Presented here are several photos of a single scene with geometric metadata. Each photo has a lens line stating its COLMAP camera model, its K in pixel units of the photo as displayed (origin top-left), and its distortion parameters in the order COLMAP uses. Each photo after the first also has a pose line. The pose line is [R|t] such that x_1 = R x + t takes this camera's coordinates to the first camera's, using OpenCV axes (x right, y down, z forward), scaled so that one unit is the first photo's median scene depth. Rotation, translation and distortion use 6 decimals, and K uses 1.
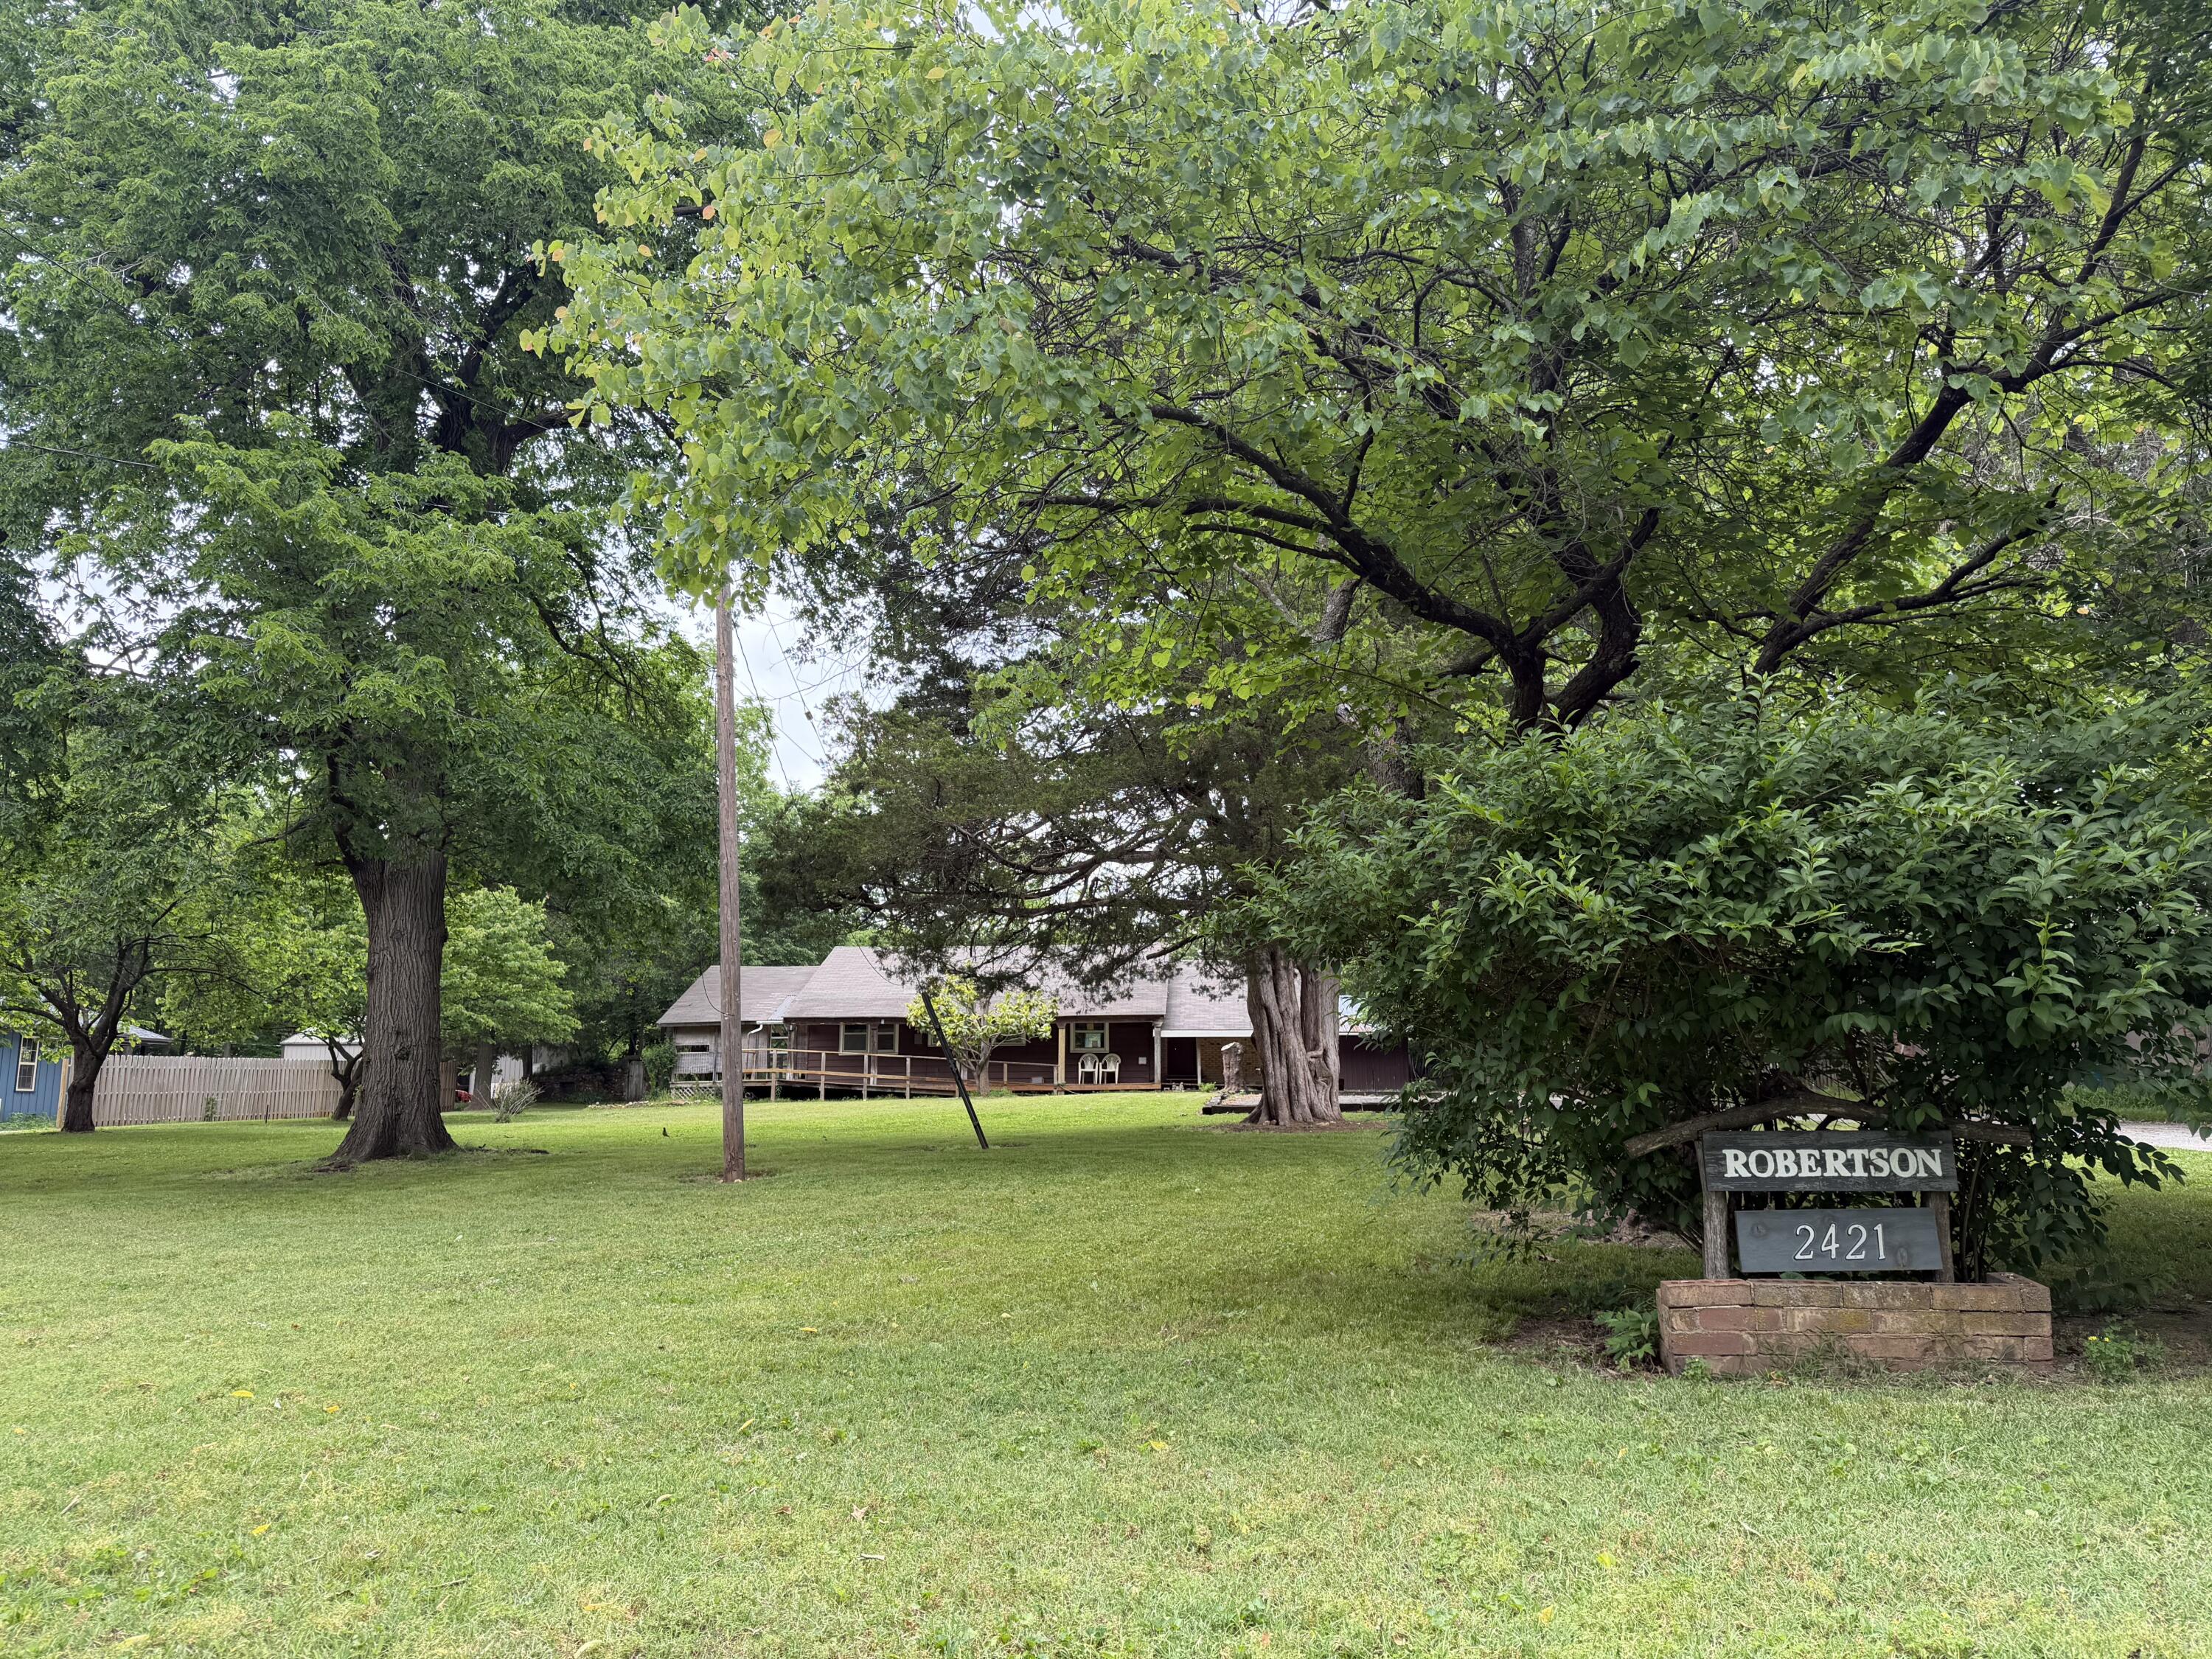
lens RADIAL K [[1565.6, 0, 1110.1], [0, 1565.6, 825.7], [0, 0, 1]] dist [0.043353, -0.044585]
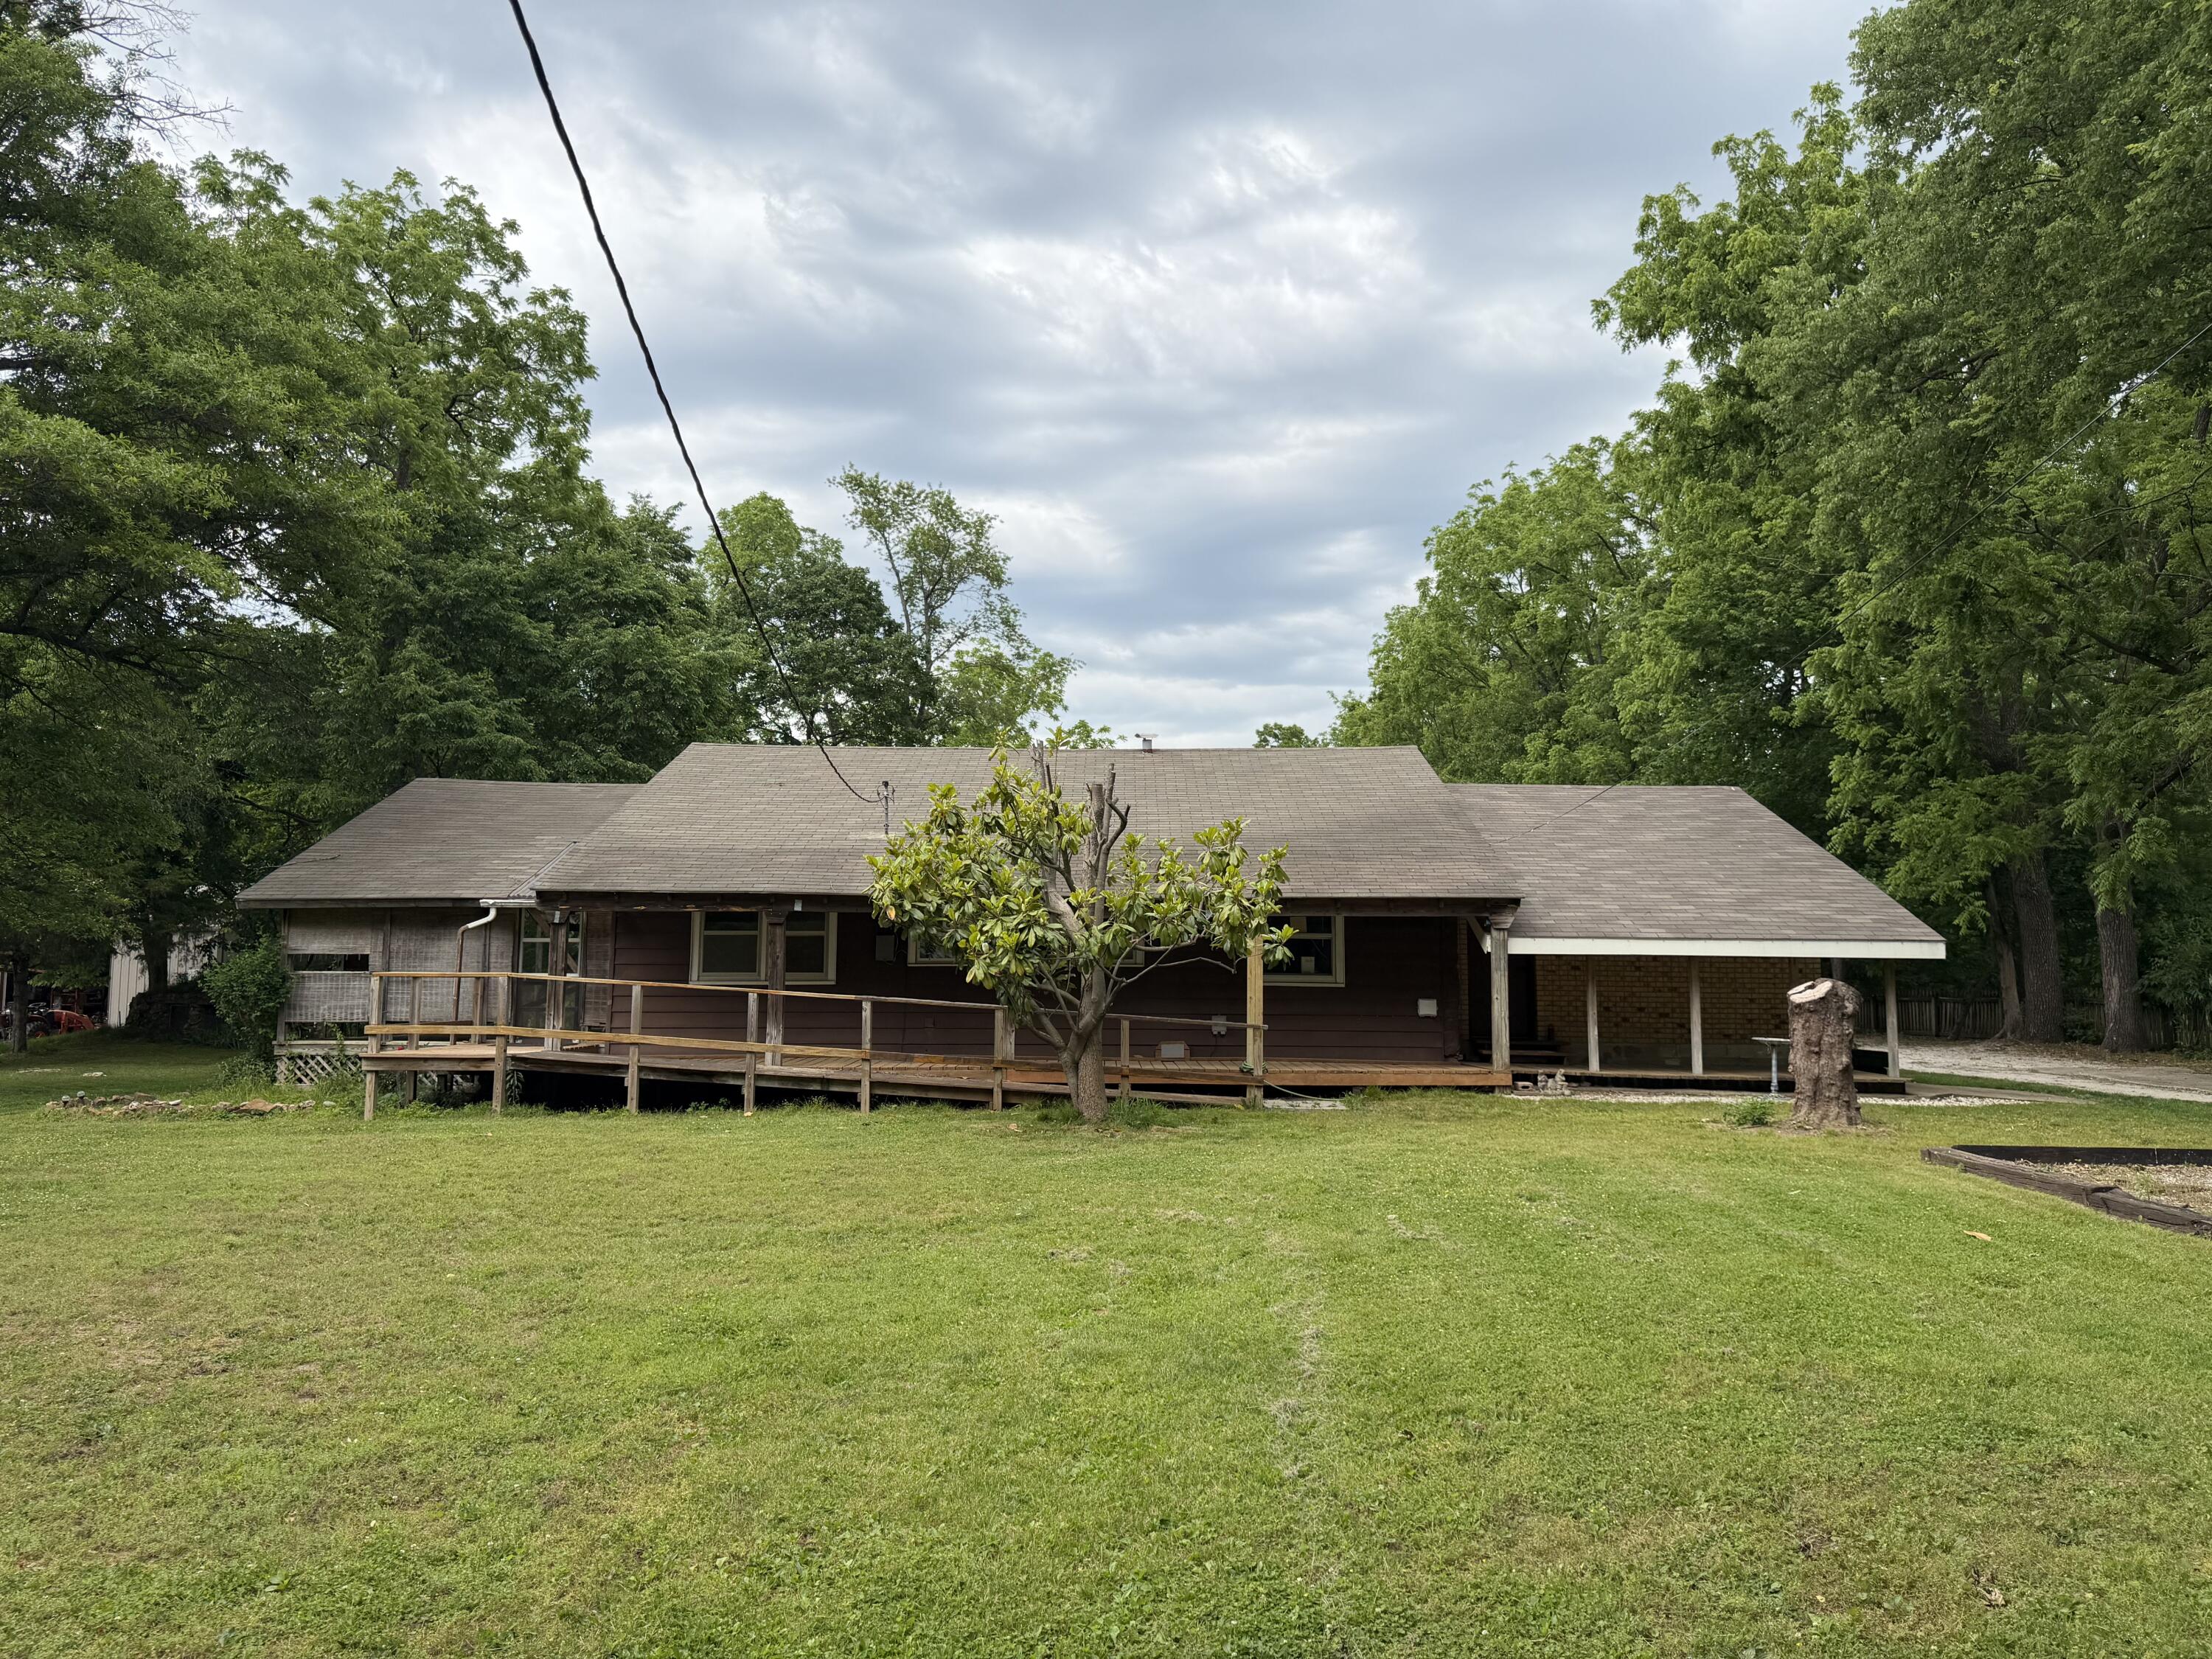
lens RADIAL K [[1565.6, 0, 1114.2], [0, 1565.6, 823.5], [0, 0, 1]] dist [0.043353, -0.044585]
pose [[0.997981, 0.018380, 0.060797, -0.092043], [-0.022437, 0.997519, 0.066729, 0.078234], [-0.059420, -0.067958, 0.995917, 0.617852]]
